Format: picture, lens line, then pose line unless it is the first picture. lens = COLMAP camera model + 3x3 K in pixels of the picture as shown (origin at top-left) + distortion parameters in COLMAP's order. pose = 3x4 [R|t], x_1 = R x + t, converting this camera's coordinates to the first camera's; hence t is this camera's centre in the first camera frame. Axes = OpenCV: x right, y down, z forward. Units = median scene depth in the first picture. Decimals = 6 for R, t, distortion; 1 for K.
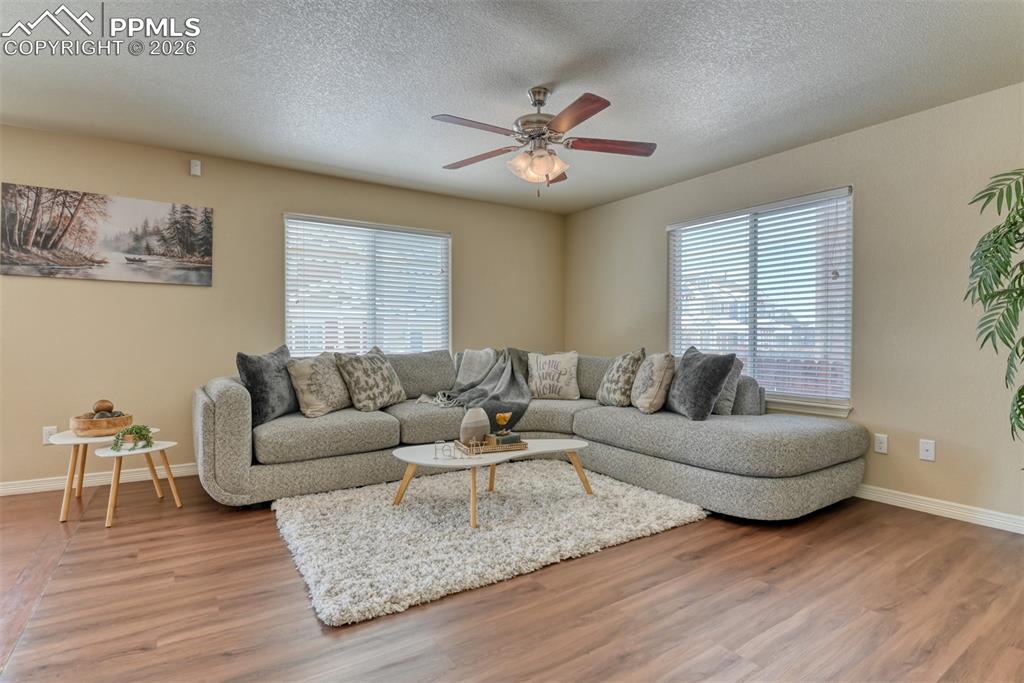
lens RADIAL K [[504.2, 0, 505.9], [0, 504.2, 342.9], [0, 0, 1]] dist [-0.028470, -0.000191]
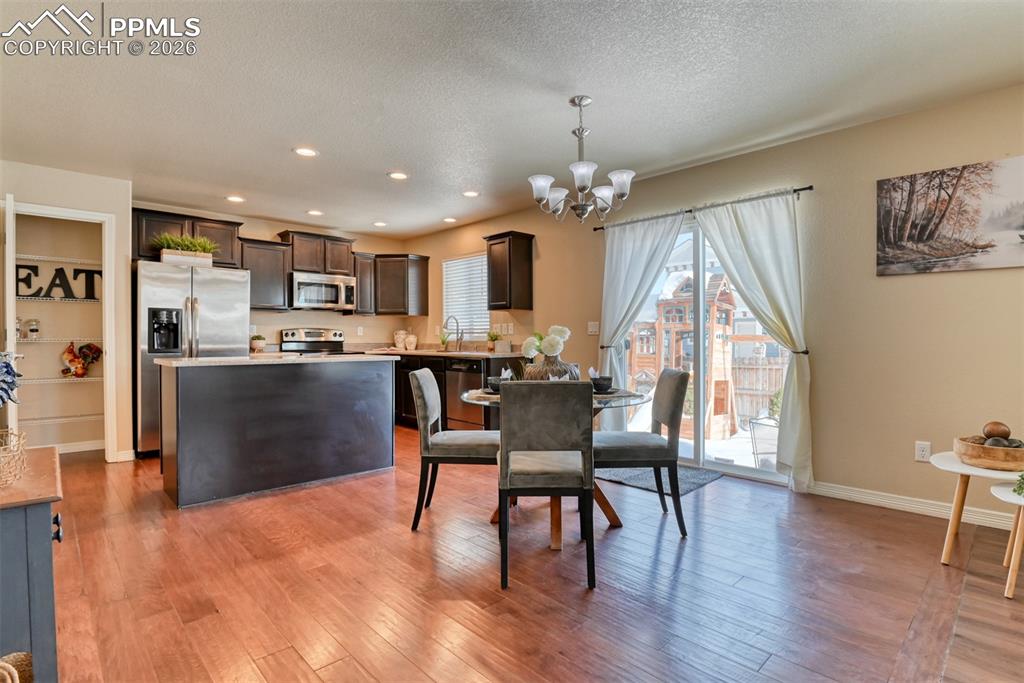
lens RADIAL K [[509.6, 0, 528.1], [0, 509.6, 345.1], [0, 0, 1]] dist [-0.028695, -0.001279]
pose [[0.199342, 0.005373, -0.979915, -0.180409], [-0.007429, 0.999965, 0.003971, -0.001603], [0.979902, 0.006488, 0.199375, 0.114788]]
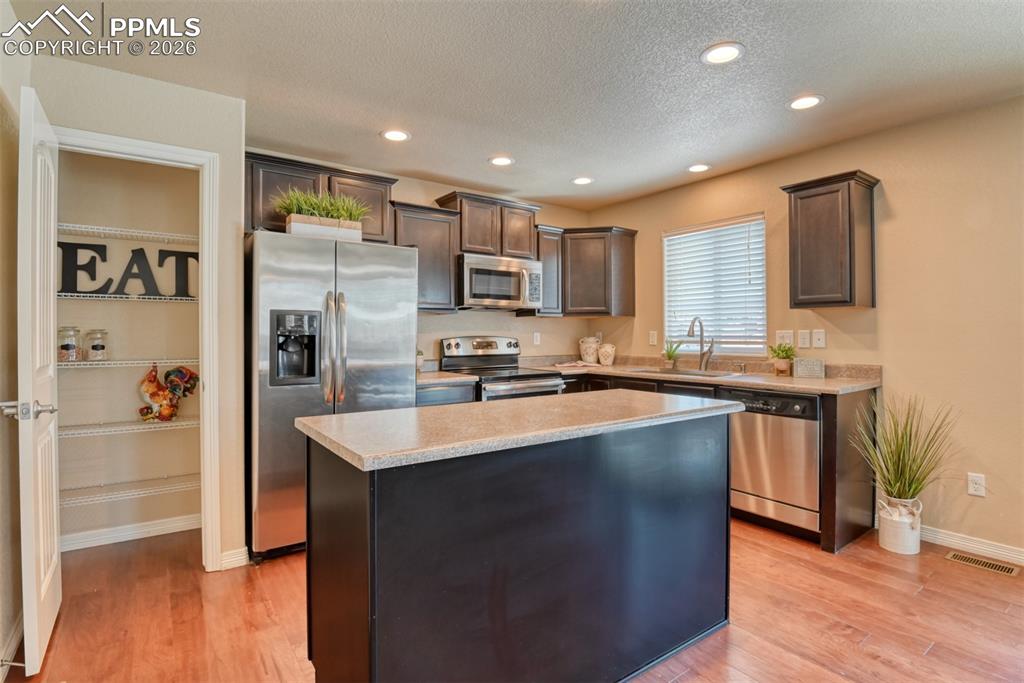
lens RADIAL K [[507.5, 0, 526.9], [0, 507.5, 331.7], [0, 0, 1]] dist [-0.029827, -0.000560]
pose [[0.064374, -0.012152, -0.997852, -0.852404], [-0.005018, 0.999909, -0.012501, -0.044523], [0.997913, 0.005812, 0.064307, -0.247473]]
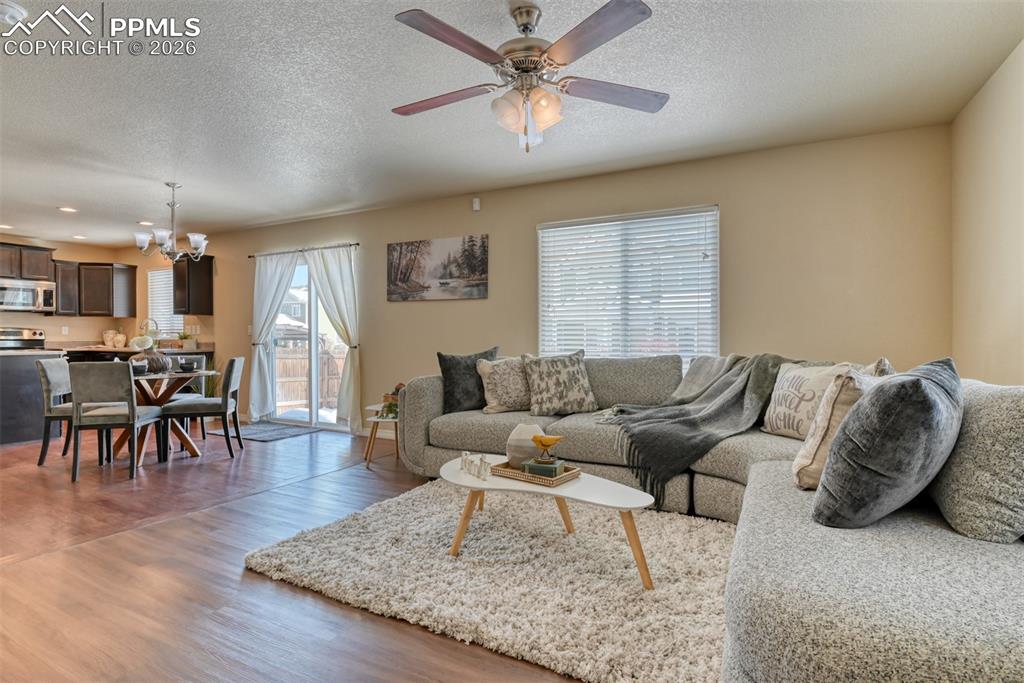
lens RADIAL K [[509.6, 0, 528.1], [0, 509.6, 345.1], [0, 0, 1]] dist [-0.028695, -0.001279]
pose [[0.503205, 0.005866, -0.864147, 0.598422], [-0.009314, 0.999956, 0.001365, -0.001688], [0.864117, 0.007361, 0.503237, 0.514563]]
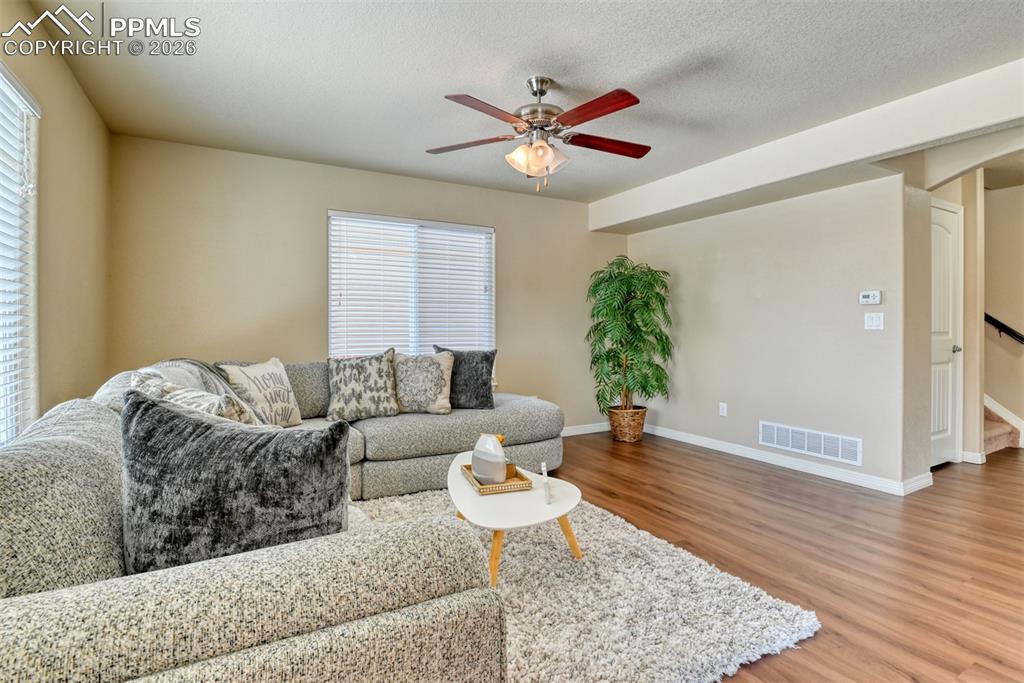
lens RADIAL K [[507.5, 0, 526.9], [0, 507.5, 331.7], [0, 0, 1]] dist [-0.029827, -0.000560]
pose [[0.047372, -0.011065, 0.998816, -0.735333], [0.010830, 0.999886, 0.010564, -0.031514], [-0.998819, 0.010316, 0.047486, 0.820137]]
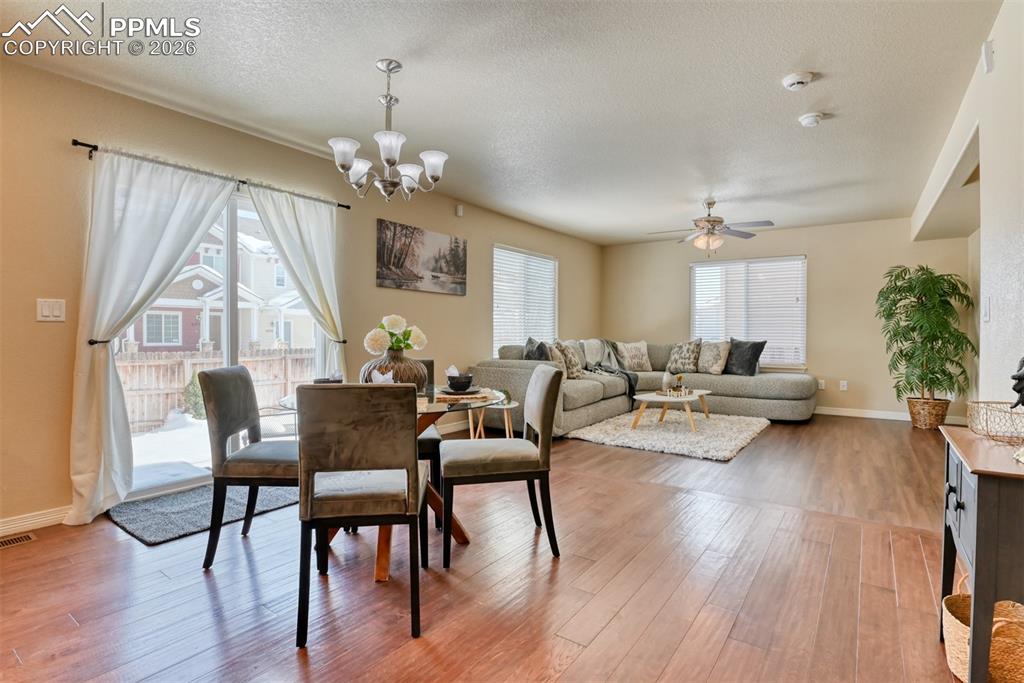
lens RADIAL K [[509.8, 0, 496.7], [0, 509.8, 338.2], [0, 0, 1]] dist [-0.028089, -0.000469]
pose [[0.933583, -0.004639, 0.358332, -1.138323], [0.003216, 0.999984, 0.004567, -0.000231], [-0.358348, -0.003111, 0.933583, -0.409620]]
